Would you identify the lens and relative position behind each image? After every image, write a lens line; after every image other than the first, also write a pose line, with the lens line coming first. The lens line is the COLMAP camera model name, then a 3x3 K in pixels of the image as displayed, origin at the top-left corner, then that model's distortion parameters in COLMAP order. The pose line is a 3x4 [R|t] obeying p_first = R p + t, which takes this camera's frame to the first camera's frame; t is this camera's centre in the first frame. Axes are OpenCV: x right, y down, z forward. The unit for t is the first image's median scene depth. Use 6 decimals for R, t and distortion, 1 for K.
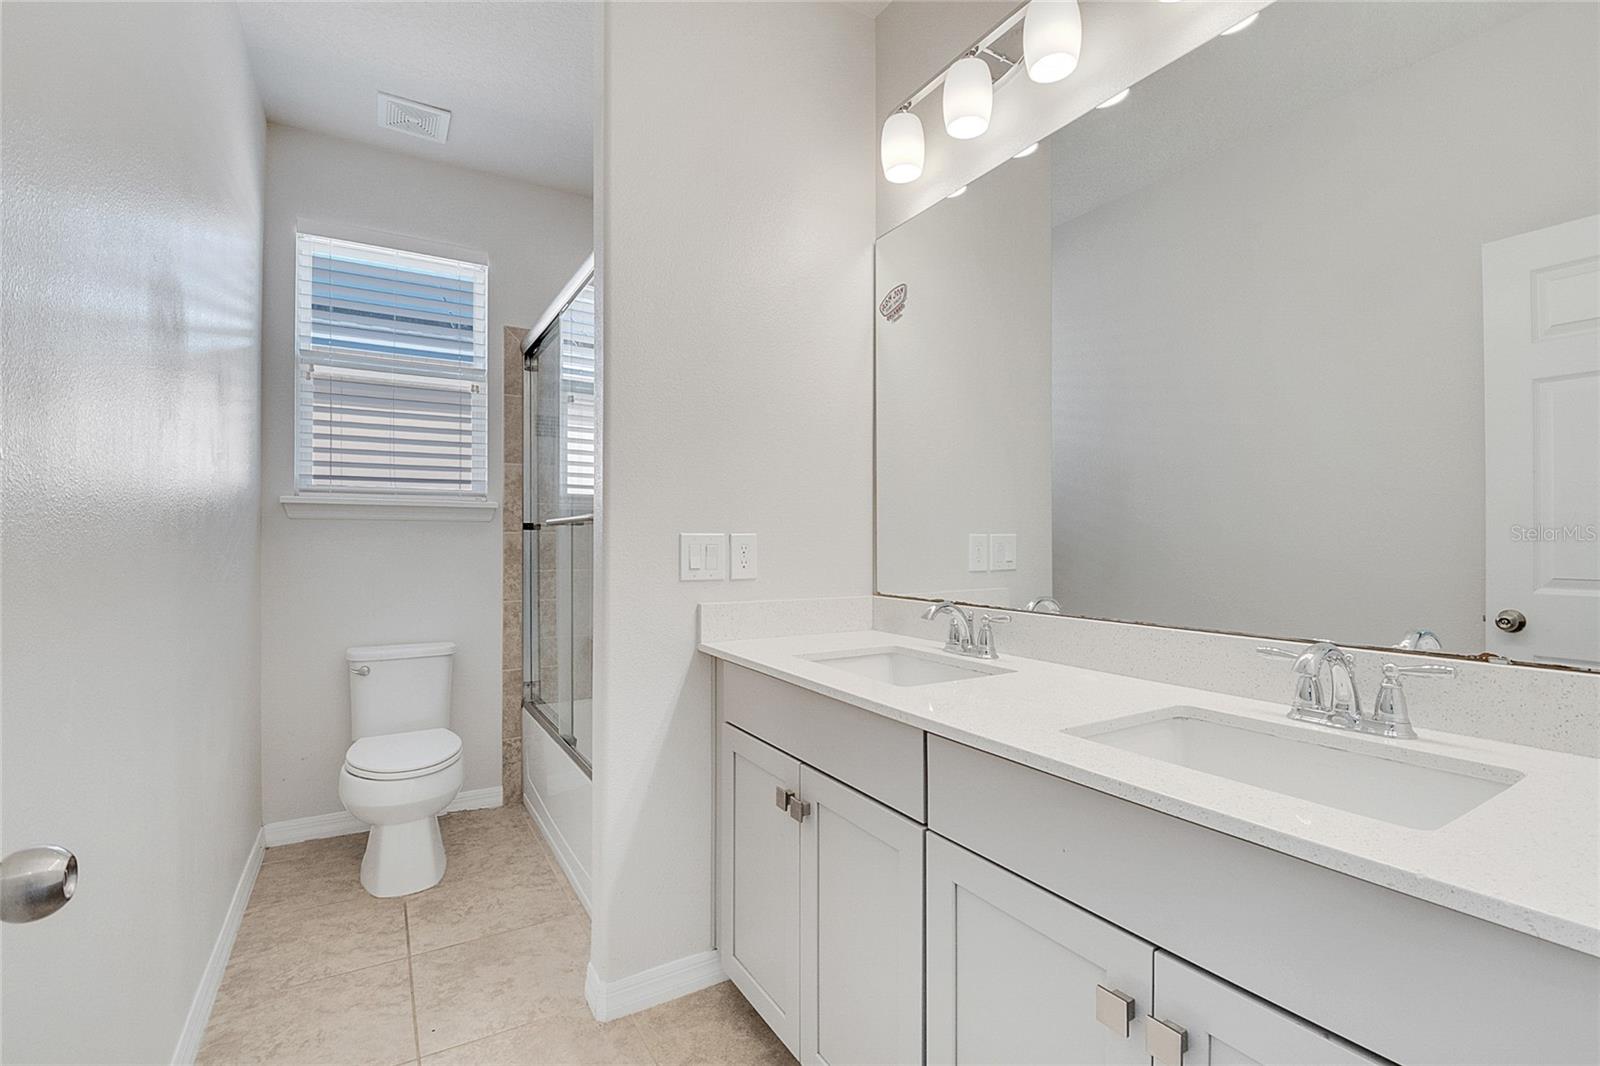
lens RADIAL K [[693.8, 0, 799.1], [0, 693.8, 529.9], [0, 0, 1]] dist [-0.018602, -0.002890]
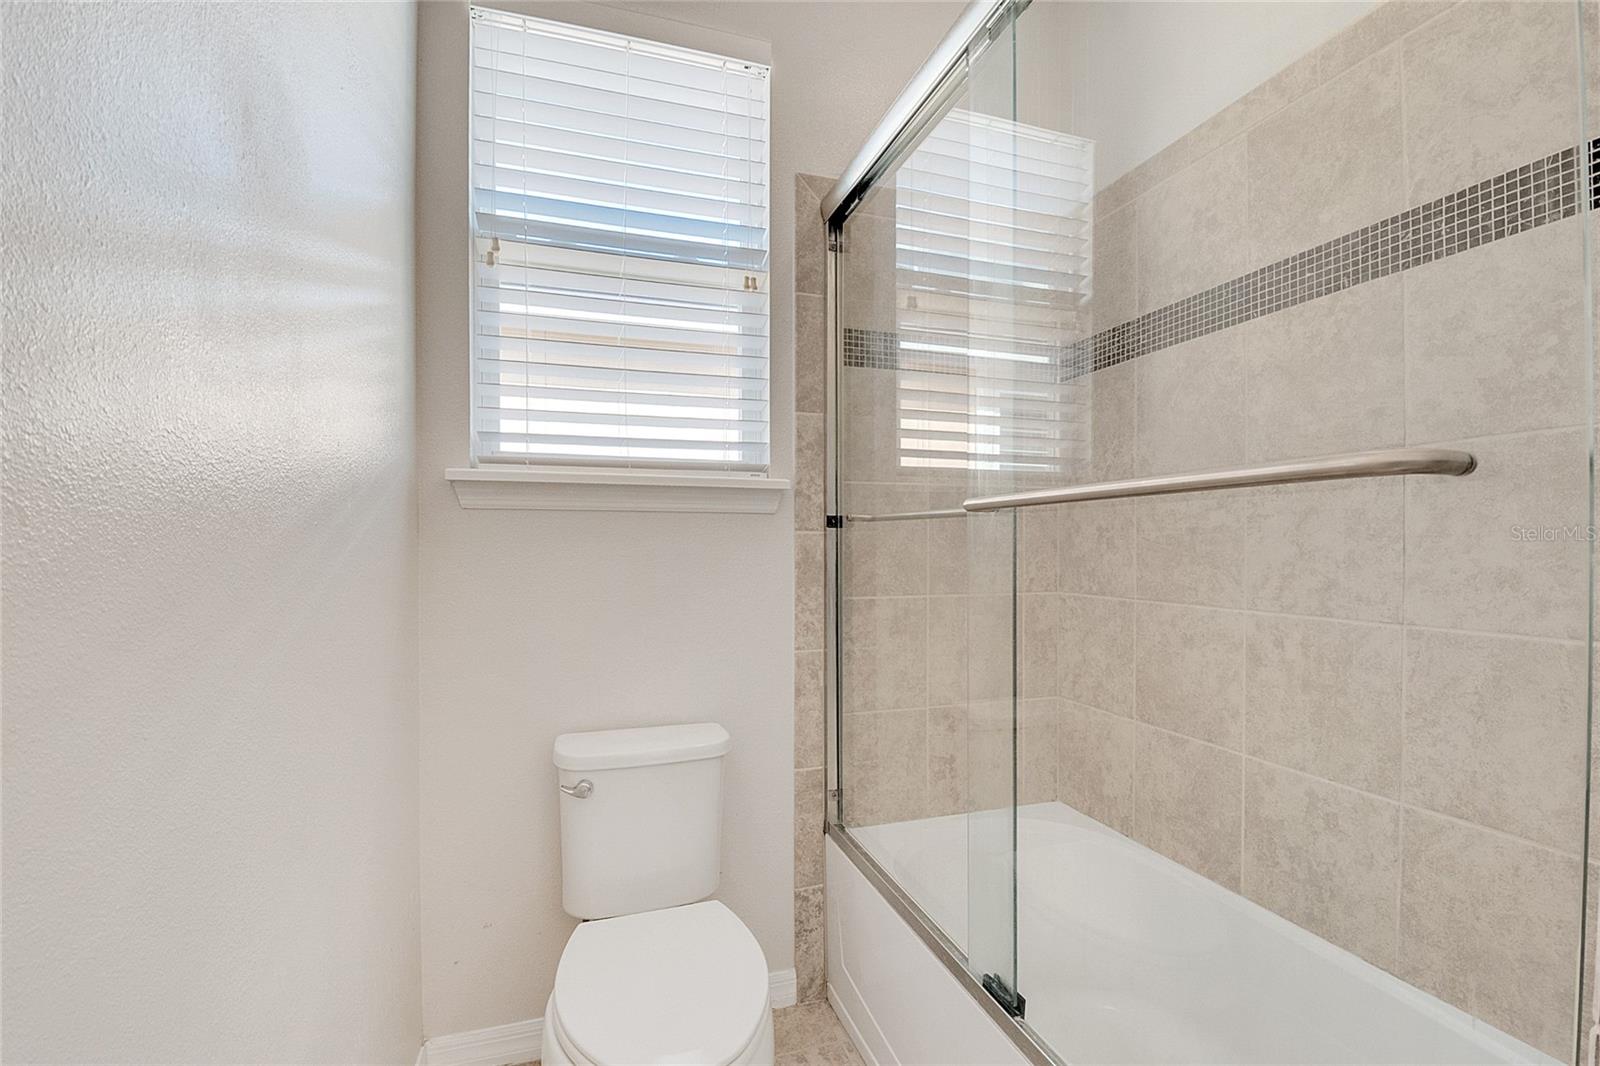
lens RADIAL K [[693.8, 0, 800.5], [0, 693.8, 545.2], [0, 0, 1]] dist [-0.018602, -0.002890]
pose [[0.974663, 0.003641, -0.223648, -0.293961], [-0.000284, 0.999887, 0.015038, 0.005805], [0.223678, -0.014593, 0.974554, 0.436131]]
